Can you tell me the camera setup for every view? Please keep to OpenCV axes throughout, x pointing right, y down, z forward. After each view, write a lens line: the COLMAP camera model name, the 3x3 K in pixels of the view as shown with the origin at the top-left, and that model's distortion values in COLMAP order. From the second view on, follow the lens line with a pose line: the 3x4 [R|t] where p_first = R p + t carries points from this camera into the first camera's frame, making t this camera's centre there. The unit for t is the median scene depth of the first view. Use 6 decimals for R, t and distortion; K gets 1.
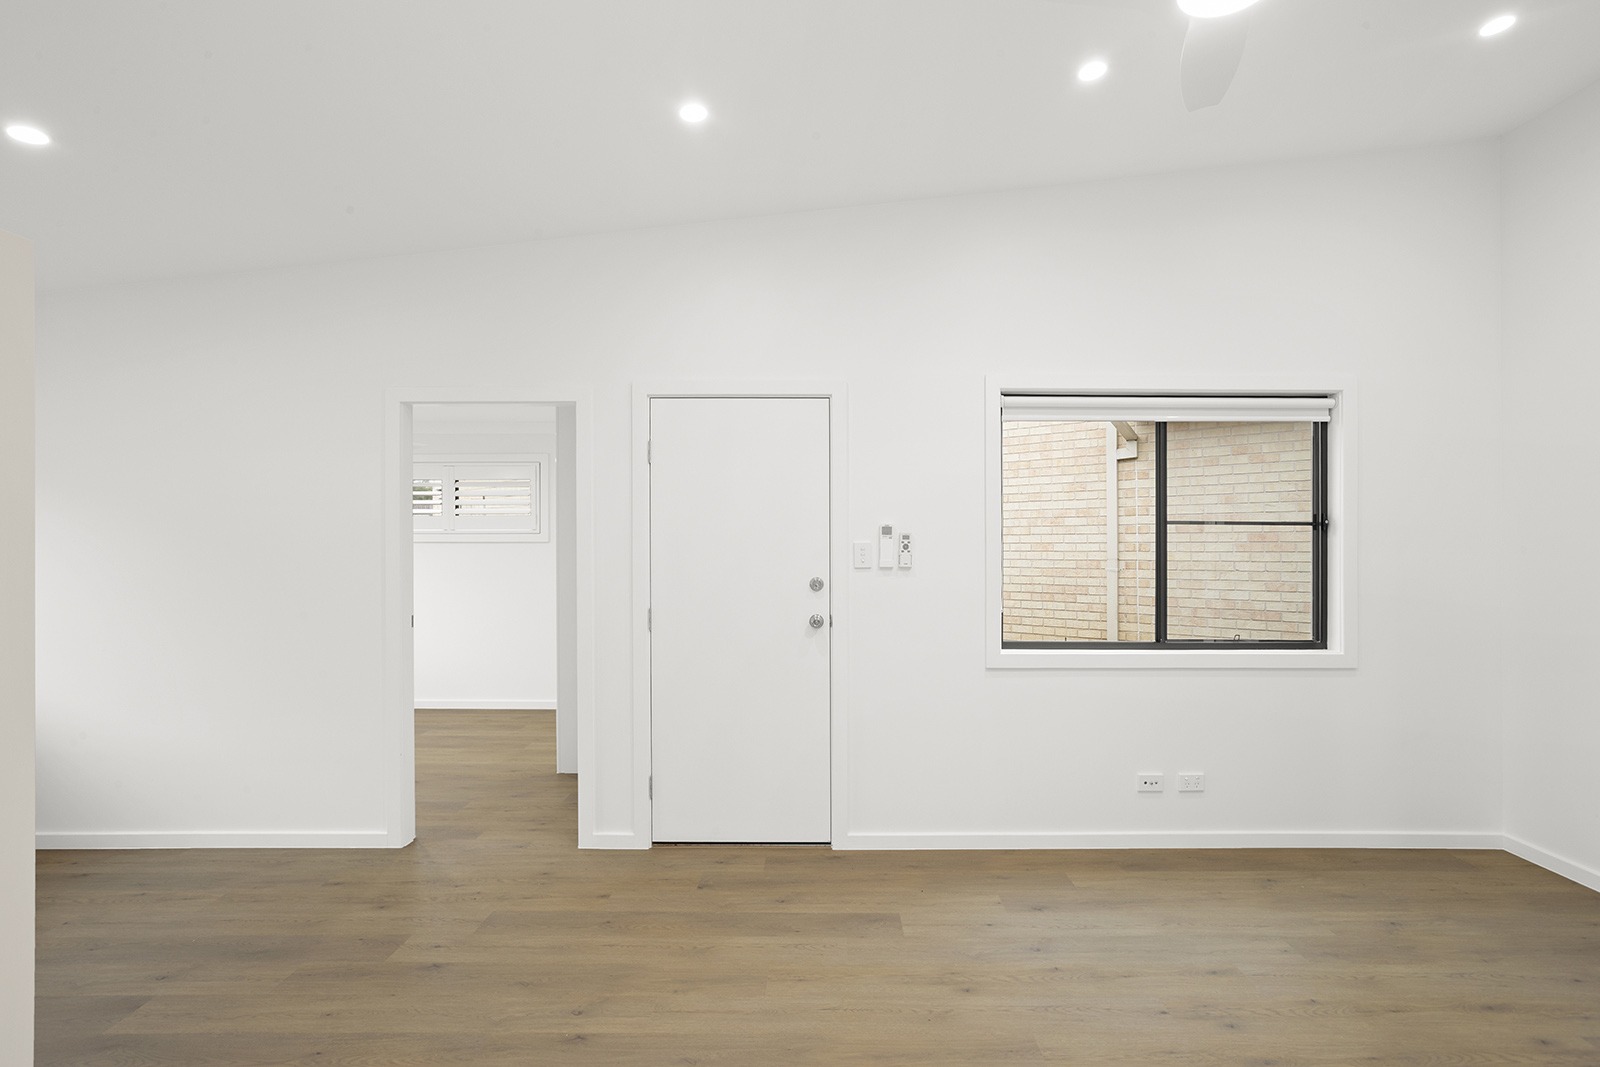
lens RADIAL K [[774.8, 0, 812.0], [0, 774.8, 545.2], [0, 0, 1]] dist [-0.018142, 0.013174]
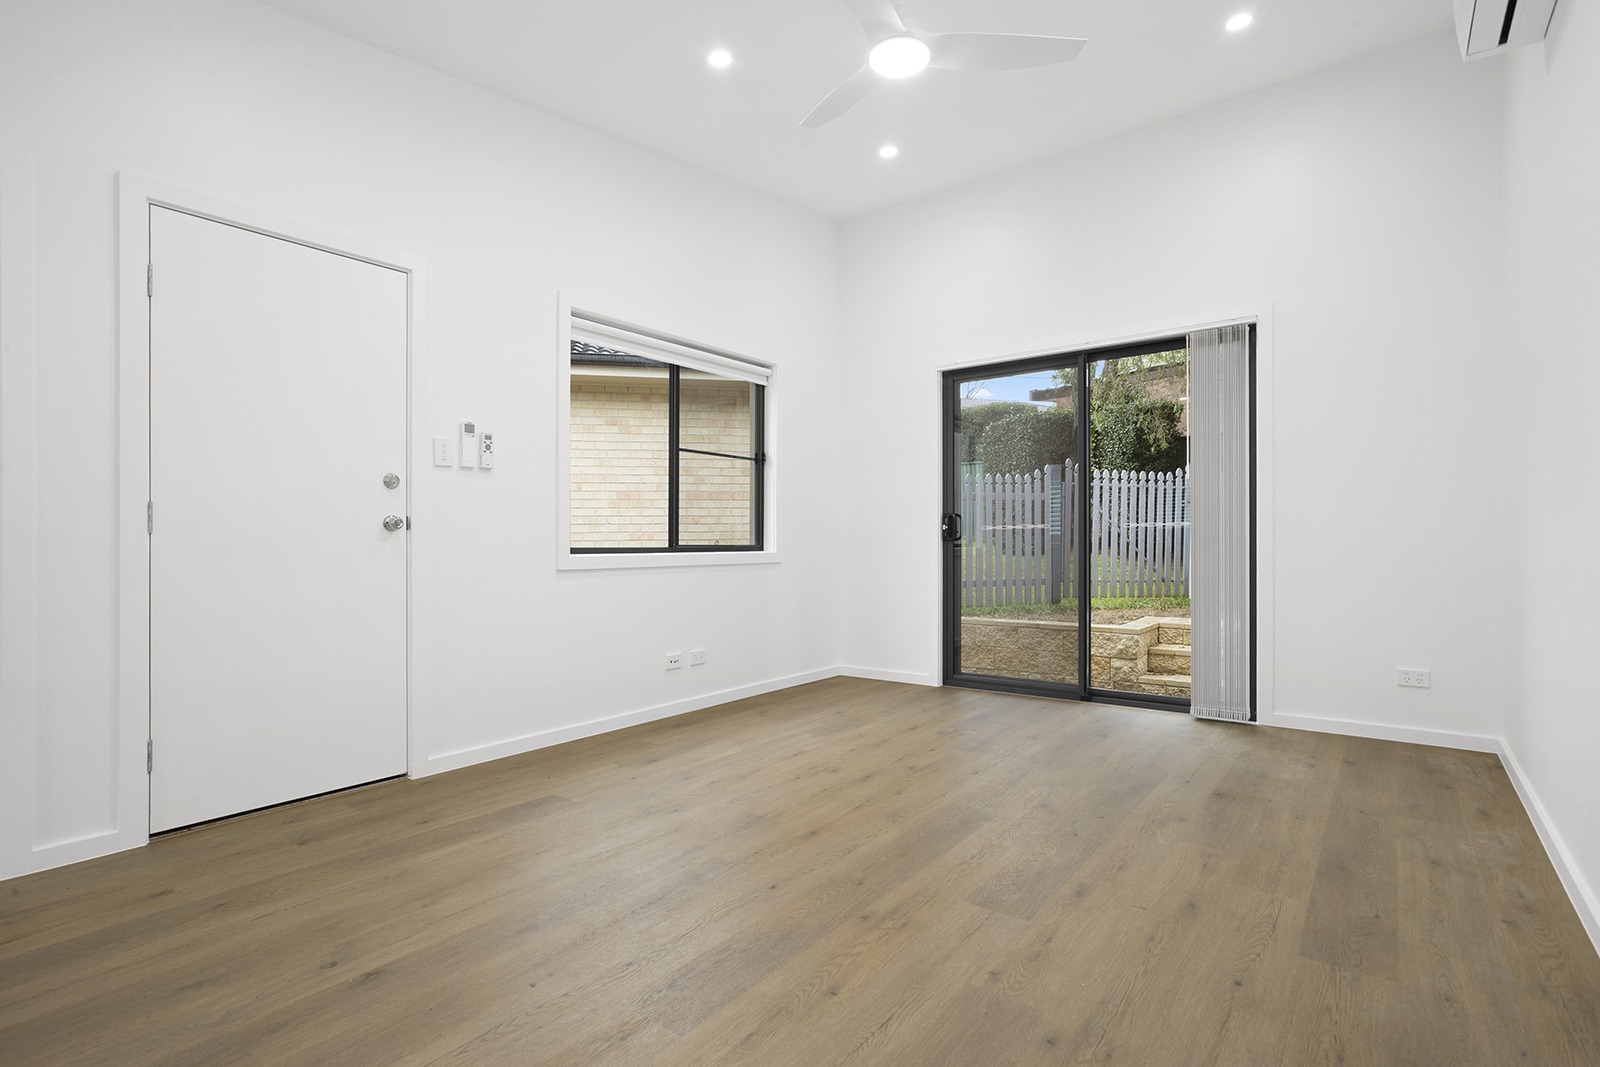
lens RADIAL K [[774.8, 0, 795.5], [0, 774.8, 543.1], [0, 0, 1]] dist [-0.018142, 0.013174]
pose [[0.609656, -0.003663, 0.792657, -0.409363], [0.005707, 0.999984, 0.000232, 0.123725], [-0.792645, 0.004383, 0.609667, 0.107300]]
